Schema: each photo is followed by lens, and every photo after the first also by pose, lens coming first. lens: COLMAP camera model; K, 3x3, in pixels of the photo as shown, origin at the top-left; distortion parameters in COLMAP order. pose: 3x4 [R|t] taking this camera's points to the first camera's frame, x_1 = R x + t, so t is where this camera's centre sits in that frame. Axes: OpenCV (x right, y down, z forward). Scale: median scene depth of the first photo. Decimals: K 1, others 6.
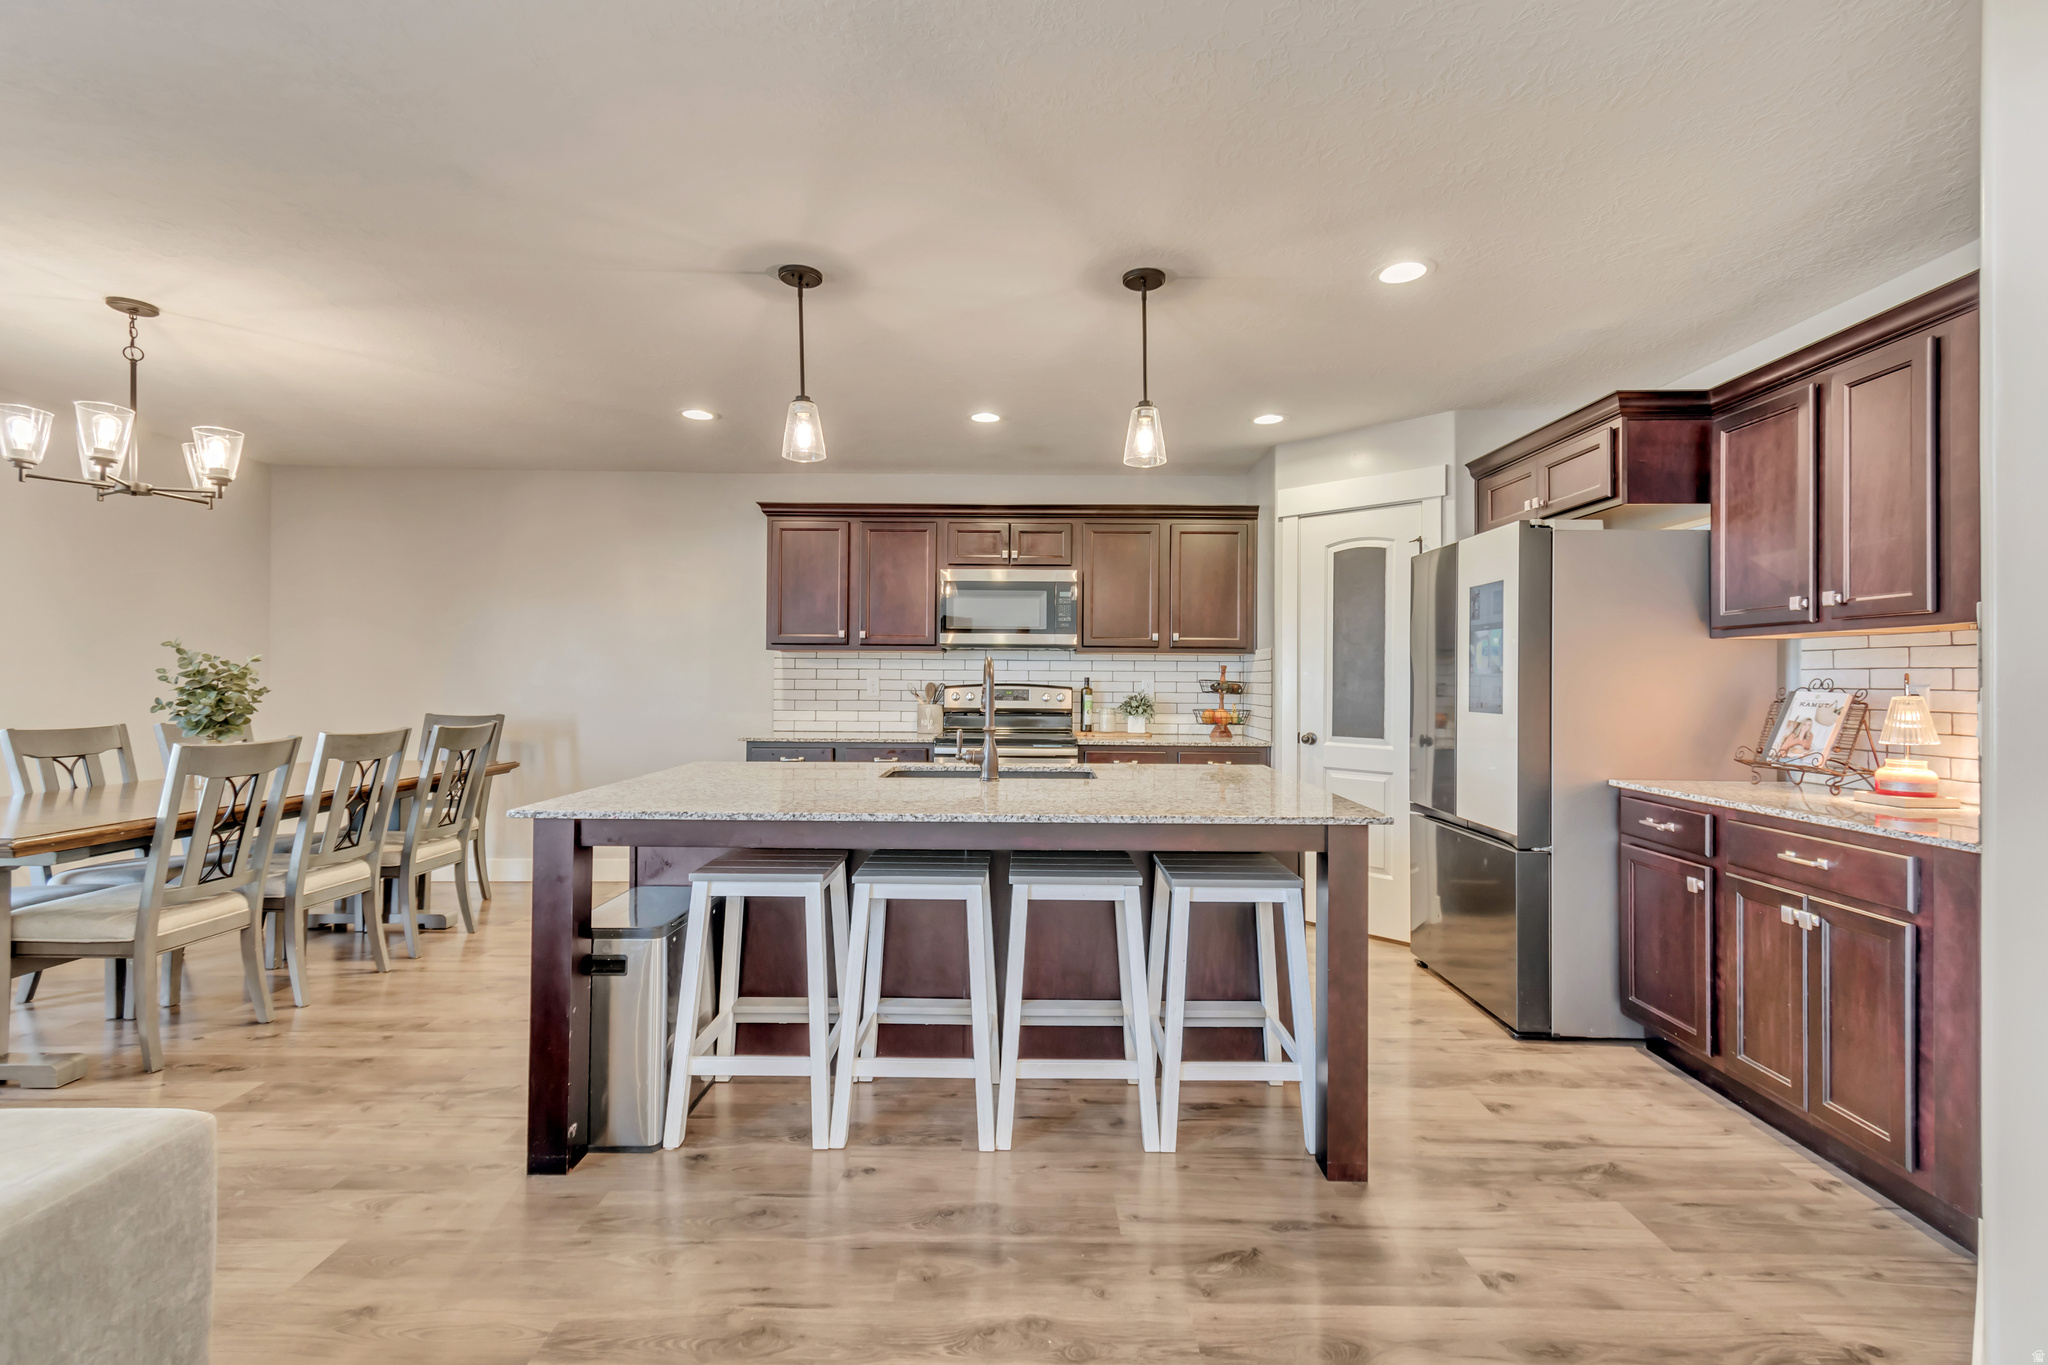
lens RADIAL K [[920.3, 0, 1029.0], [0, 920.3, 665.1], [0, 0, 1]] dist [0.008808, -0.000542]
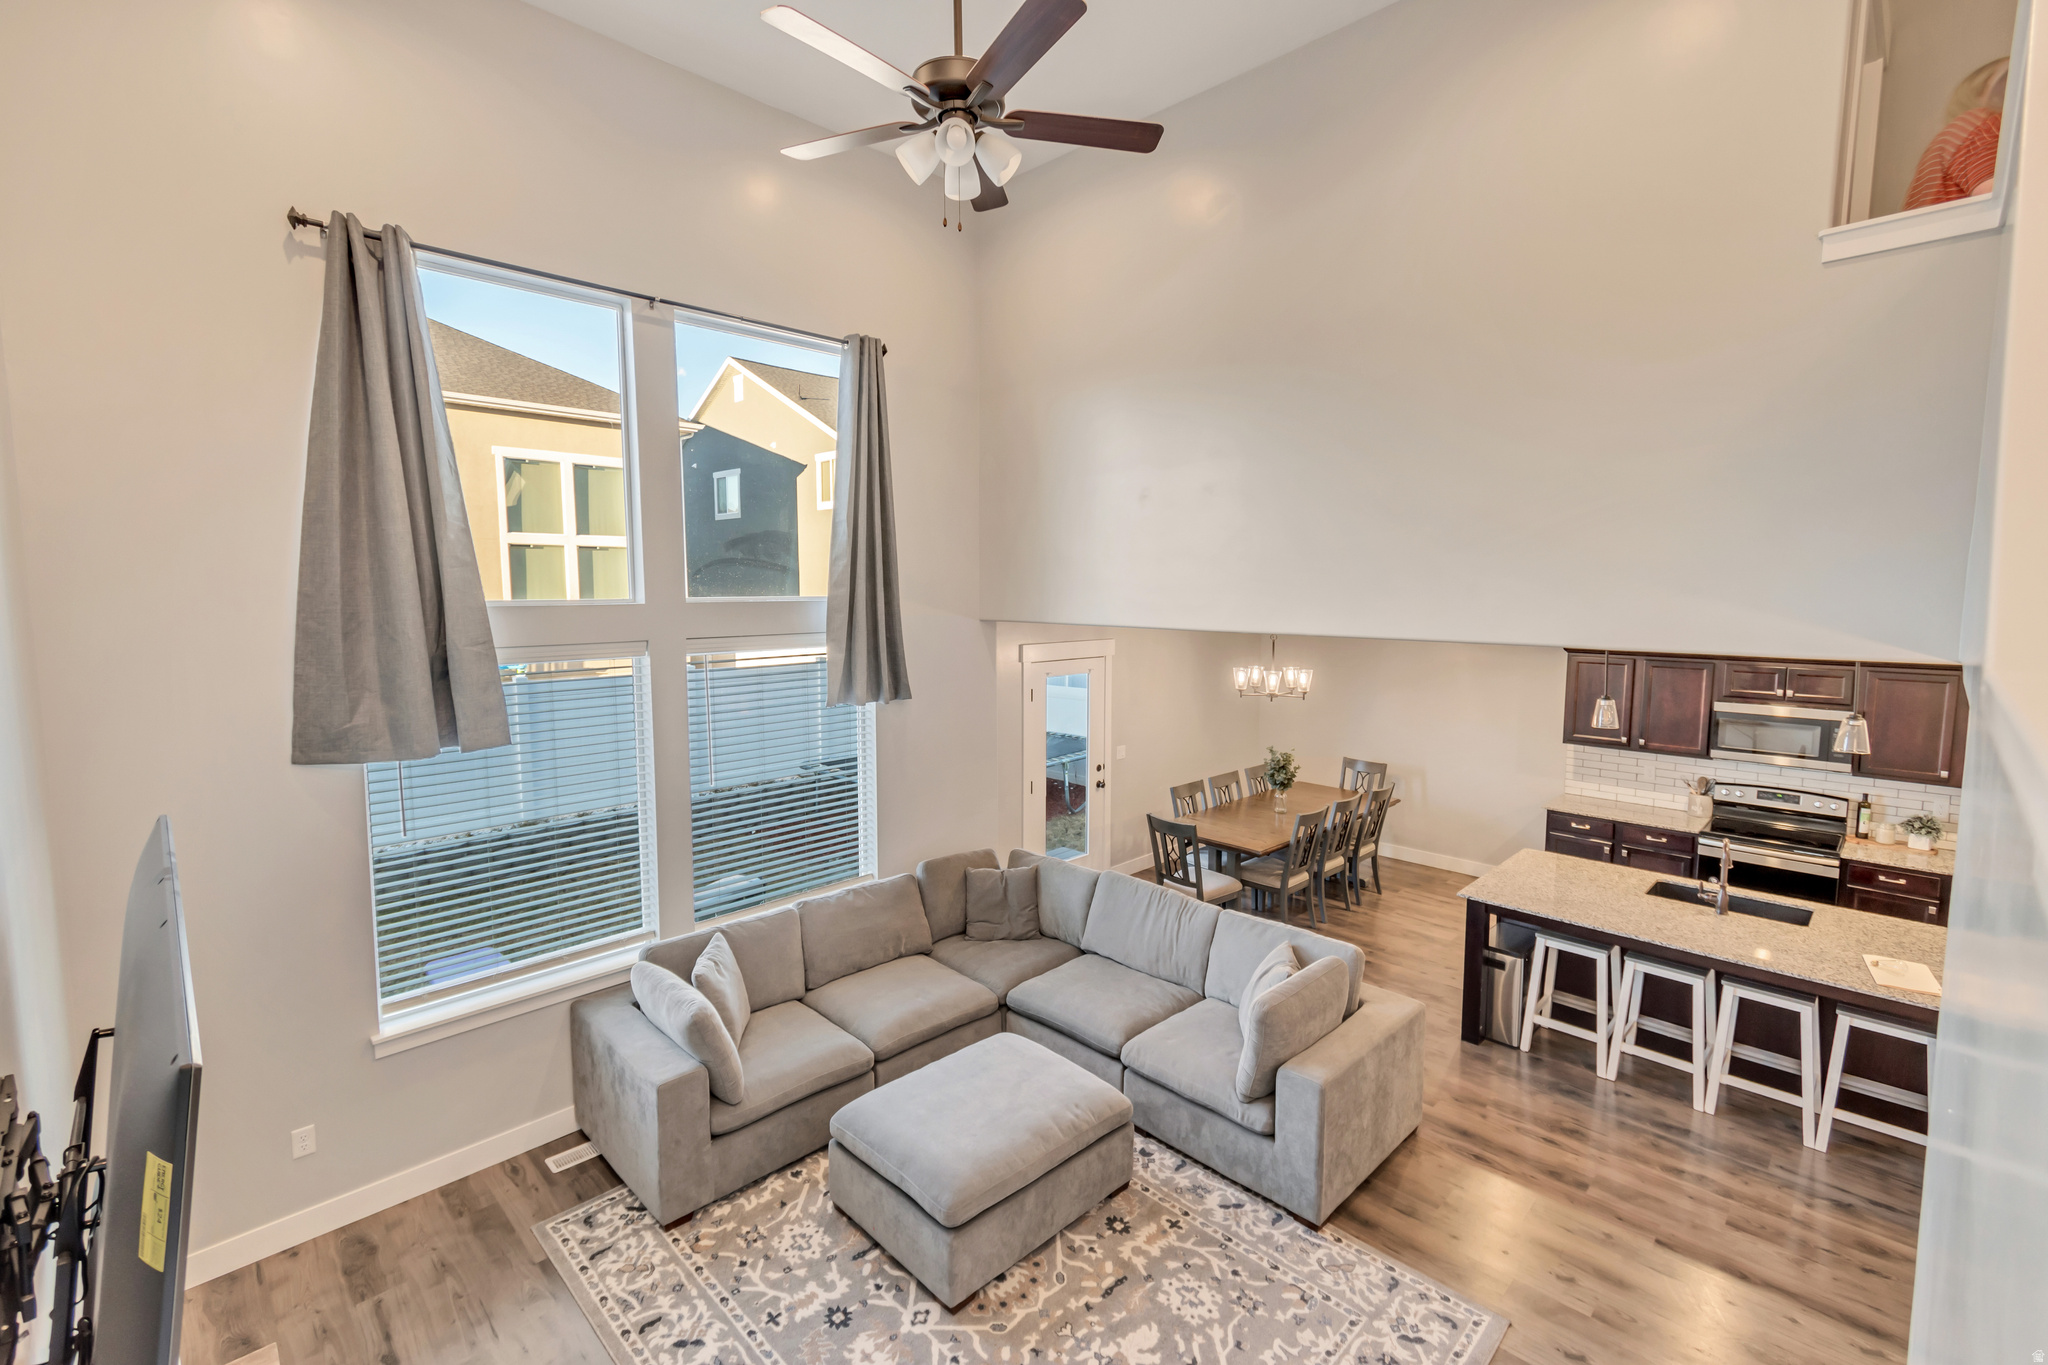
lens RADIAL K [[891.0, 0, 1039.4], [0, 891.0, 663.1], [0, 0, 1]] dist [0.013309, -0.000293]
pose [[0.713217, 0.057165, -0.698608, 0.160666], [0.011082, 0.995625, 0.092782, -0.419904], [0.700855, -0.073916, 0.709463, -0.867815]]
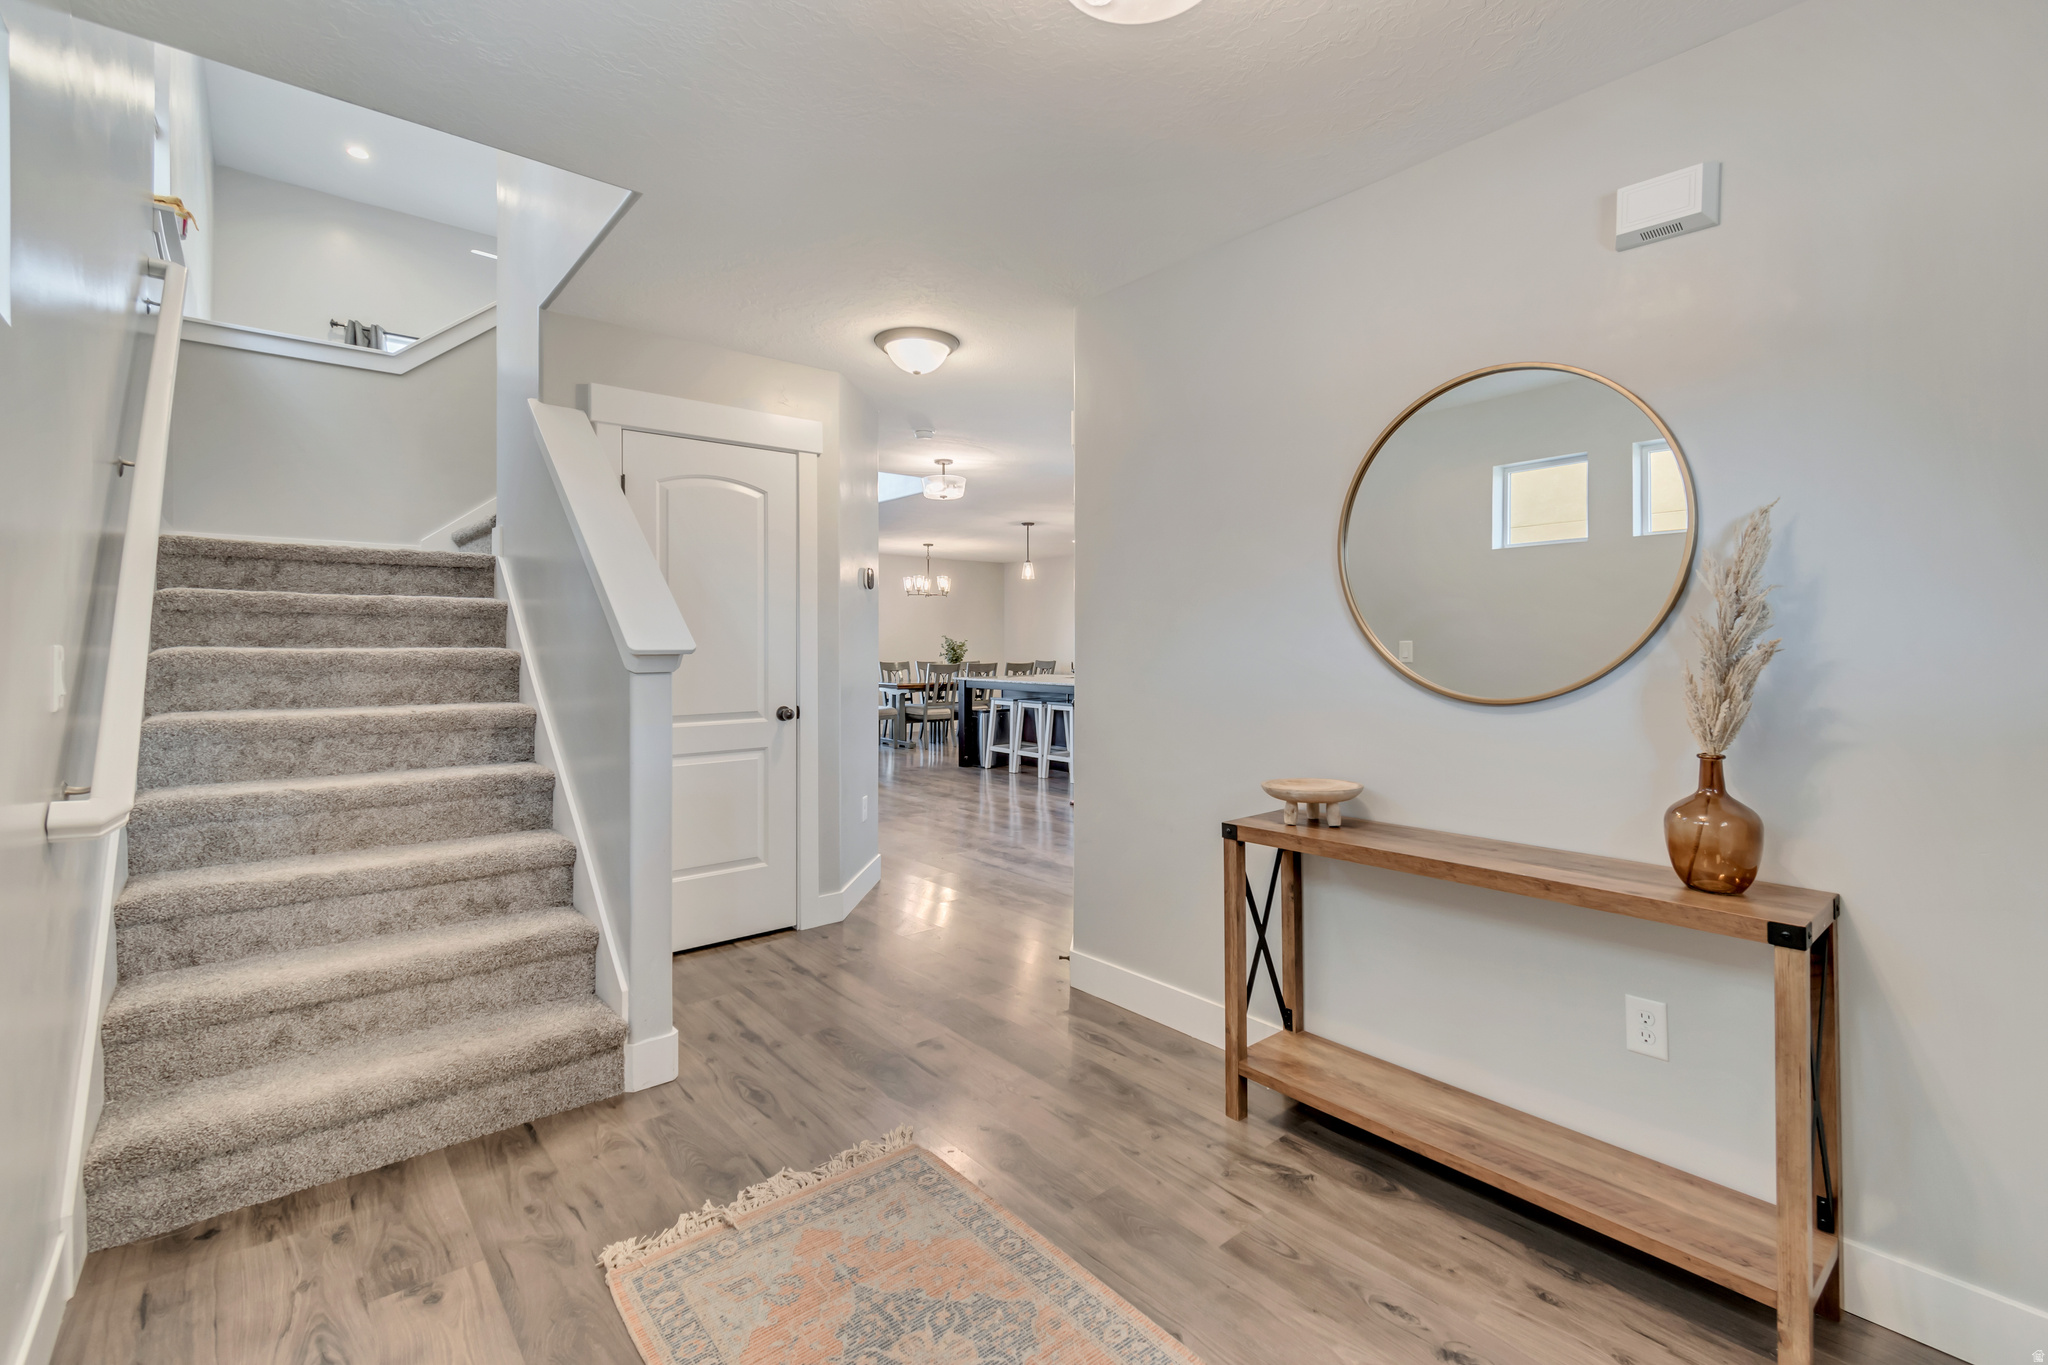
lens RADIAL K [[891.0, 0, 1039.4], [0, 891.0, 663.1], [0, 0, 1]] dist [0.013309, -0.000293]
pose [[0.647630, 0.011368, -0.761870, 1.743676], [0.015360, 0.999491, 0.027971, -0.010710], [0.761800, -0.029818, 0.647125, -0.818424]]
